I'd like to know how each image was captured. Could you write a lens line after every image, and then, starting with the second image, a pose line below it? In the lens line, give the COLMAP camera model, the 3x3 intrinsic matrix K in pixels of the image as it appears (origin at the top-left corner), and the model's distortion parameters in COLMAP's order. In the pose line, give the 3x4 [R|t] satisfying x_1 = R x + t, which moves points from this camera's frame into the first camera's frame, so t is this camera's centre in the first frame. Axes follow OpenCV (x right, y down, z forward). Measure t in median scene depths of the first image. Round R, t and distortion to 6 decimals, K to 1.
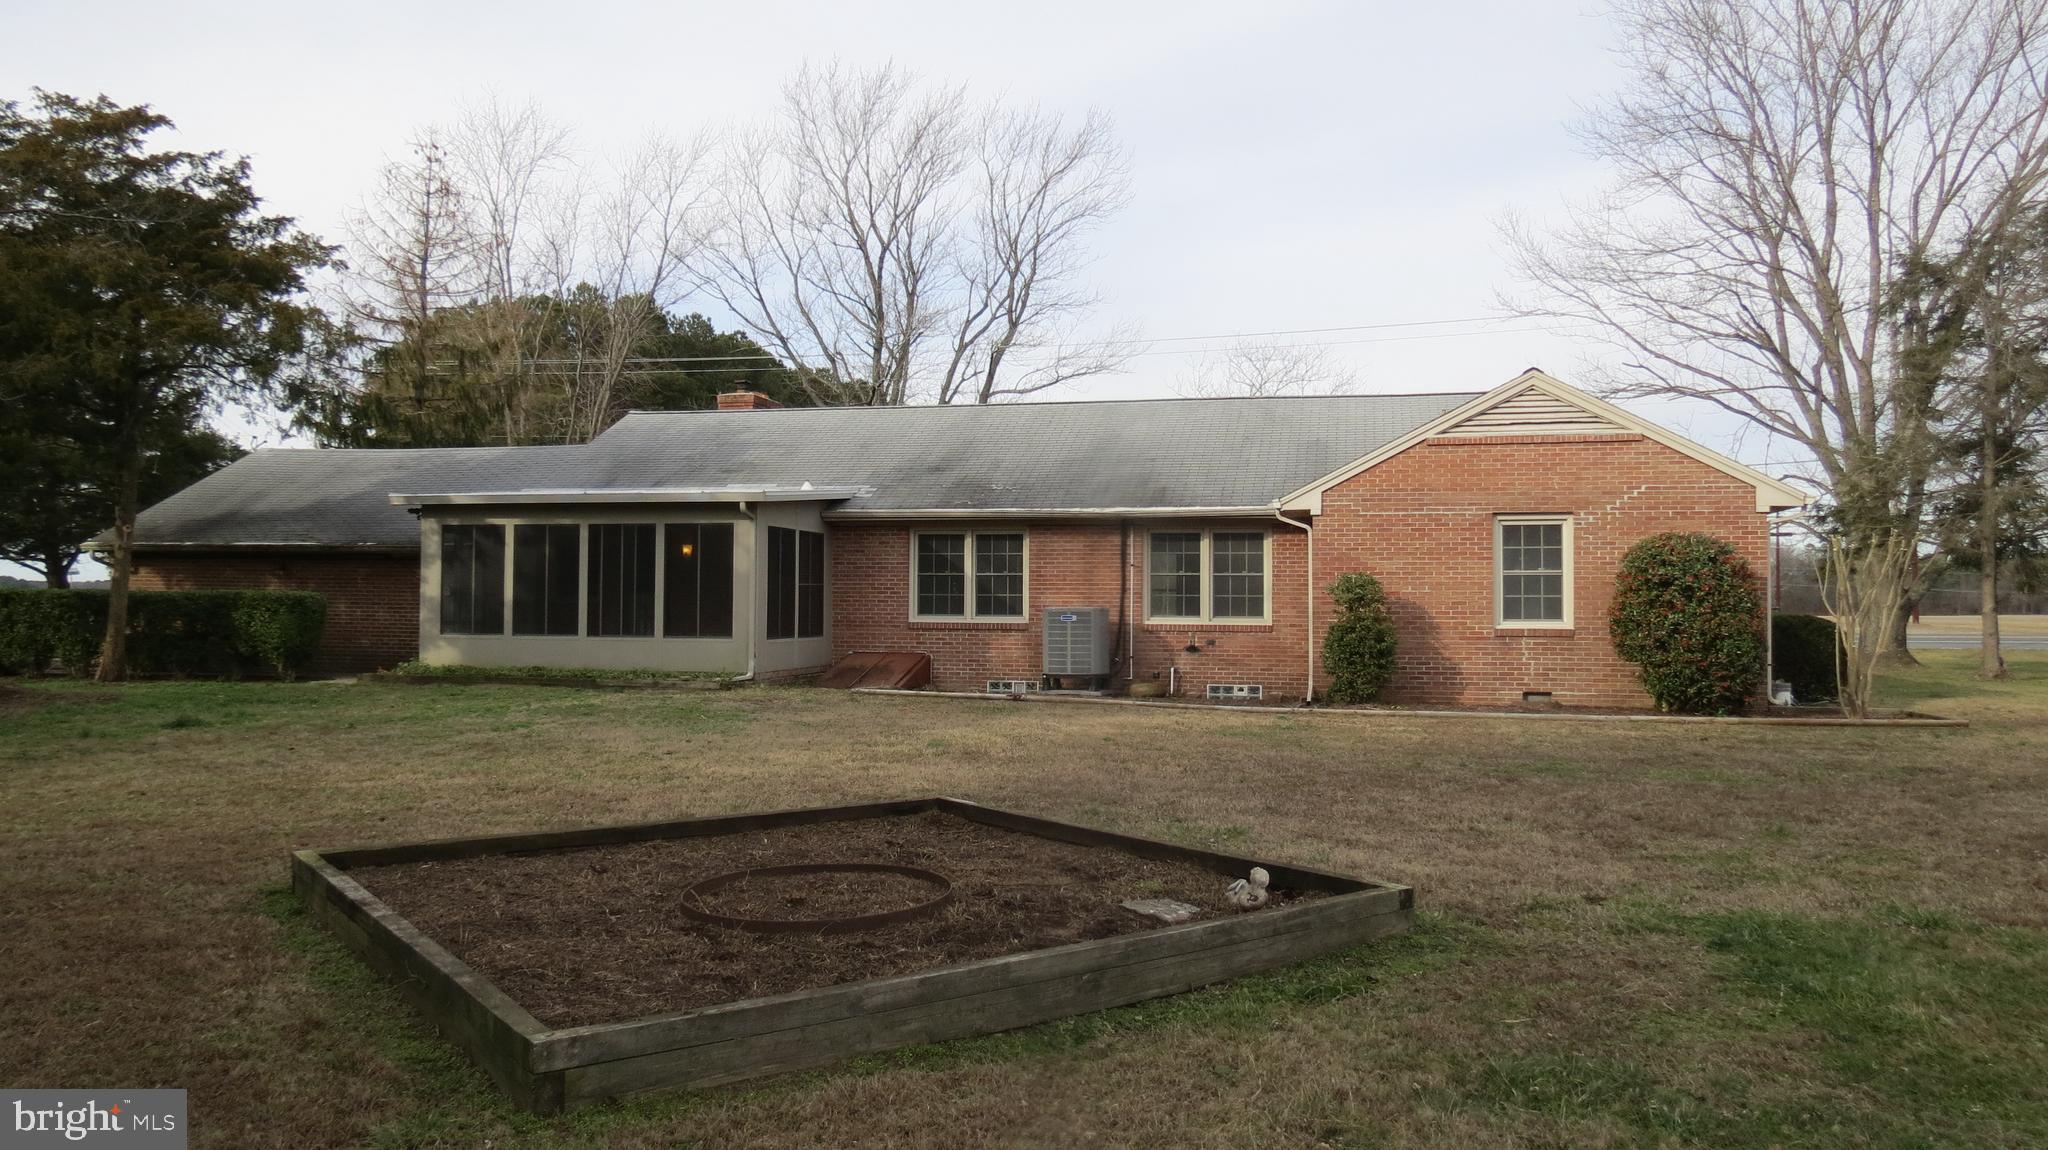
lens RADIAL K [[1469.7, 0, 1017.3], [0, 1469.7, 586.6], [0, 0, 1]] dist [-0.022977, 0.015654]
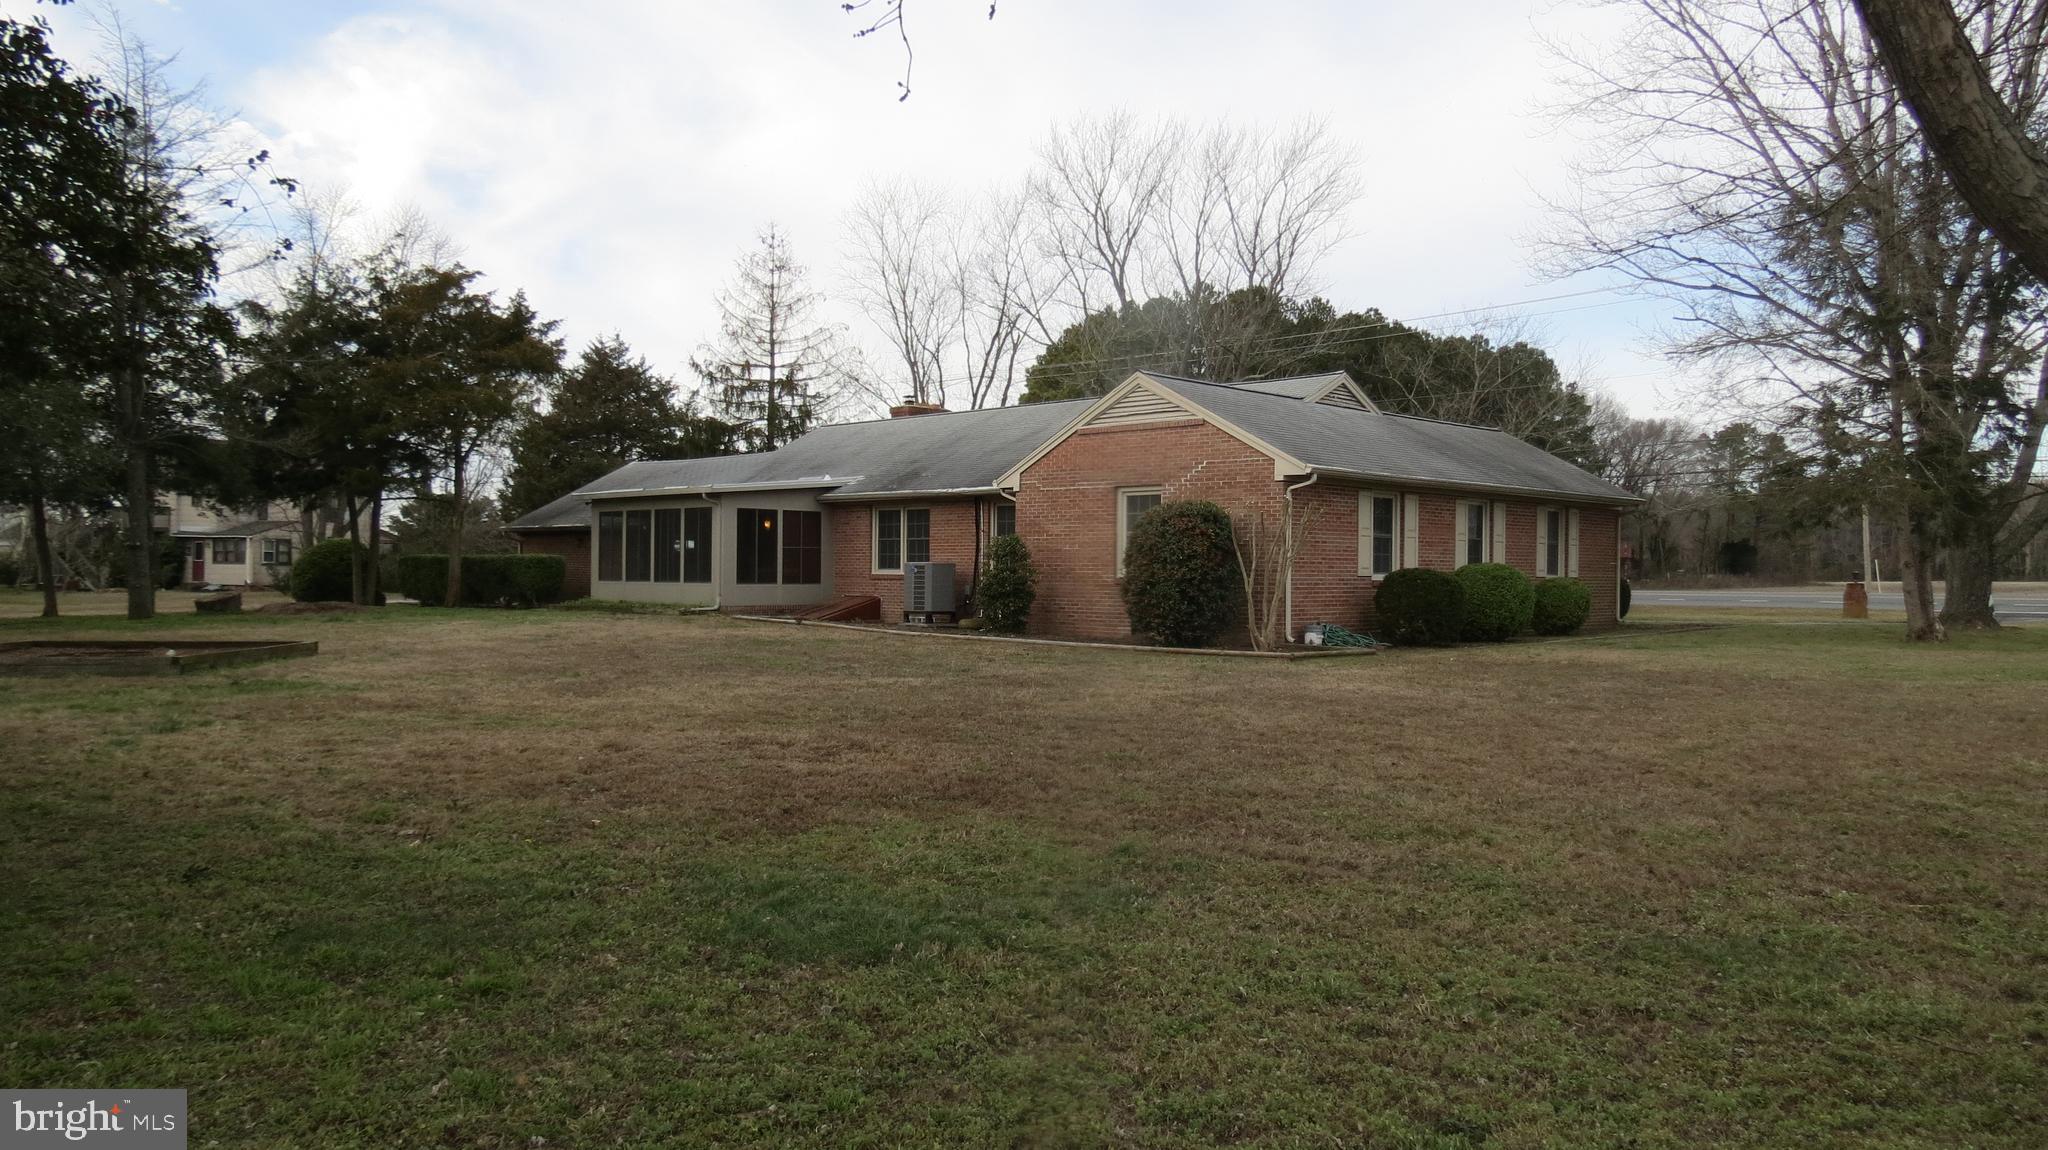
lens RADIAL K [[1469.7, 0, 1053.8], [0, 1469.7, 587.4], [0, 0, 1]] dist [-0.022977, 0.015654]
pose [[0.844852, 0.008499, -0.534933, 0.860756], [0.004500, 0.999726, 0.022991, 0.005876], [0.534981, -0.021832, 0.844582, -0.080382]]
